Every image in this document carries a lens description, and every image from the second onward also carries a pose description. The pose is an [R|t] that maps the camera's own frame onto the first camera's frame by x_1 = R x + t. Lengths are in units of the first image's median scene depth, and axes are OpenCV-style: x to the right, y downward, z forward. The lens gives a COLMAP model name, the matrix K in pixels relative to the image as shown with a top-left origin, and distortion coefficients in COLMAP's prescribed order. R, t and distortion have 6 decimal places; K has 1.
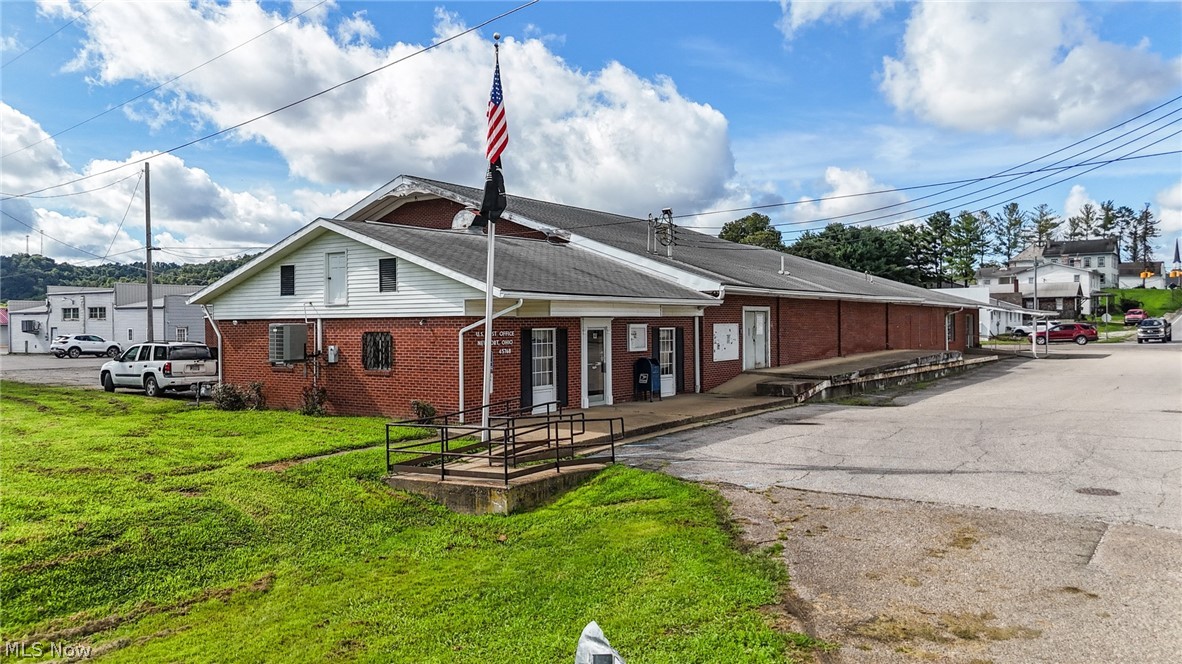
lens RADIAL K [[877.7, 0, 591.0], [0, 877.7, 331.2], [0, 0, 1]] dist [0.056387, -0.037147]
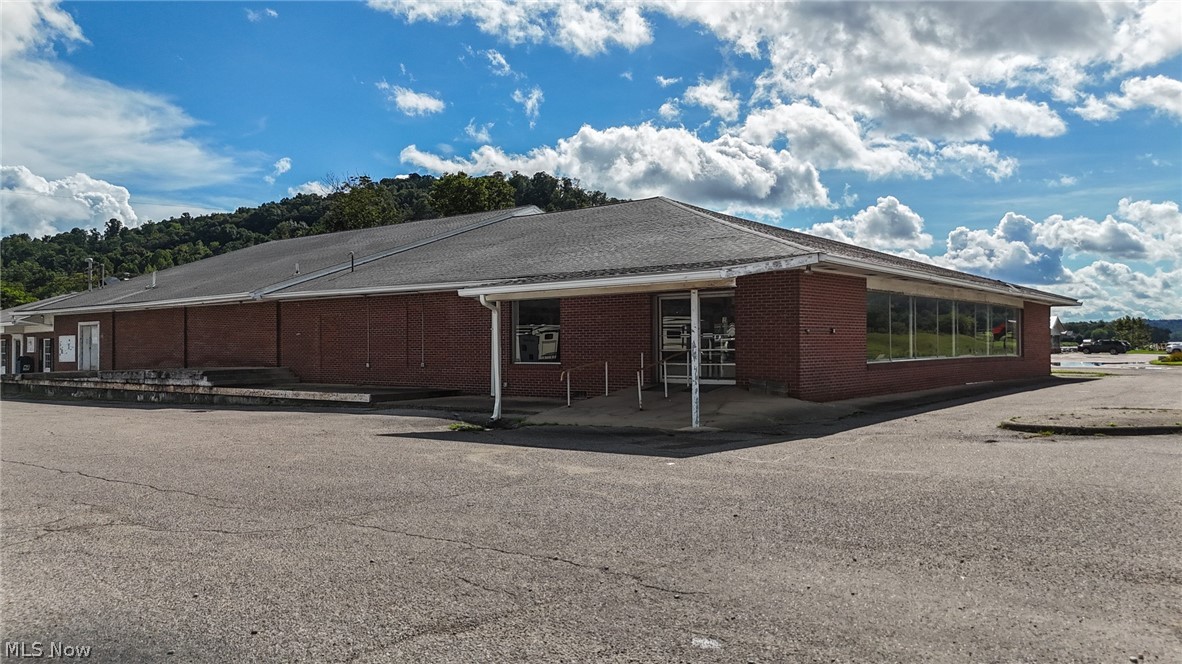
lens RADIAL K [[877.7, 0, 590.7], [0, 877.7, 335.5], [0, 0, 1]] dist [0.056387, -0.037147]
pose [[-0.061848, -0.002761, -0.998082, 1.568301], [0.002440, 0.999993, -0.002917, -0.002812], [0.998083, -0.002615, -0.061841, 1.970429]]
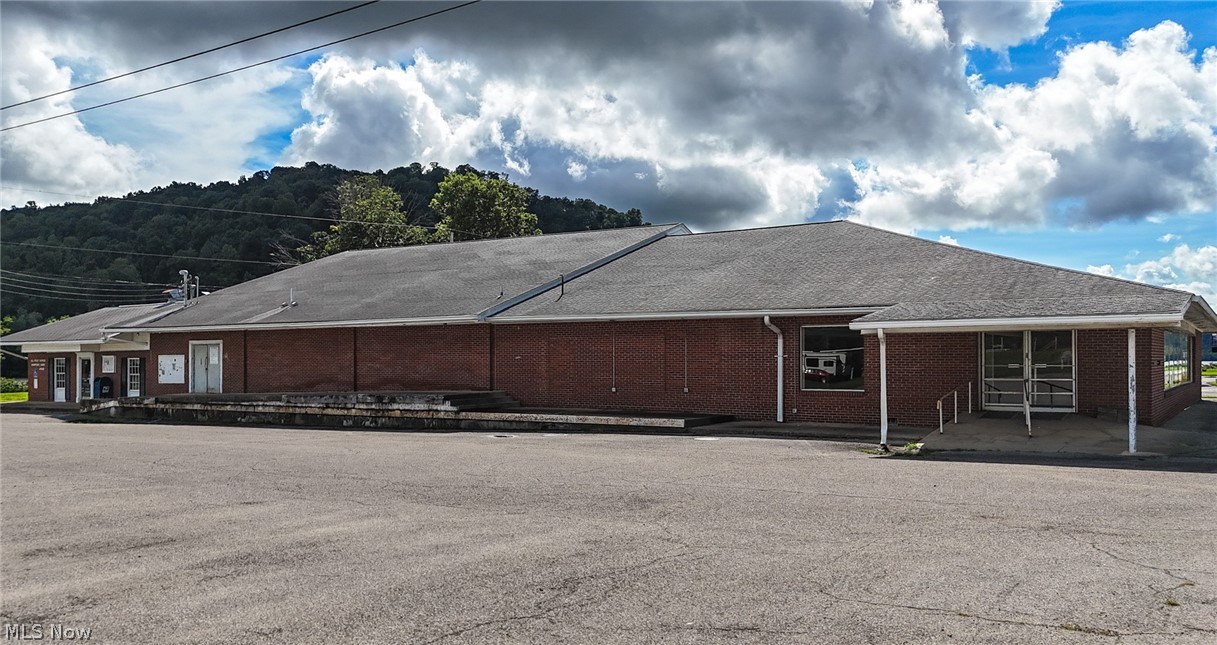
lens RADIAL K [[994.3, 0, 601.5], [0, 994.3, 321.6], [0, 0, 1]] dist [0.060005, -0.013187]
pose [[0.040092, -0.031005, -0.998715, 1.708248], [-0.003432, 0.999508, -0.031167, -0.014391], [0.999190, 0.004677, 0.039966, 1.609815]]
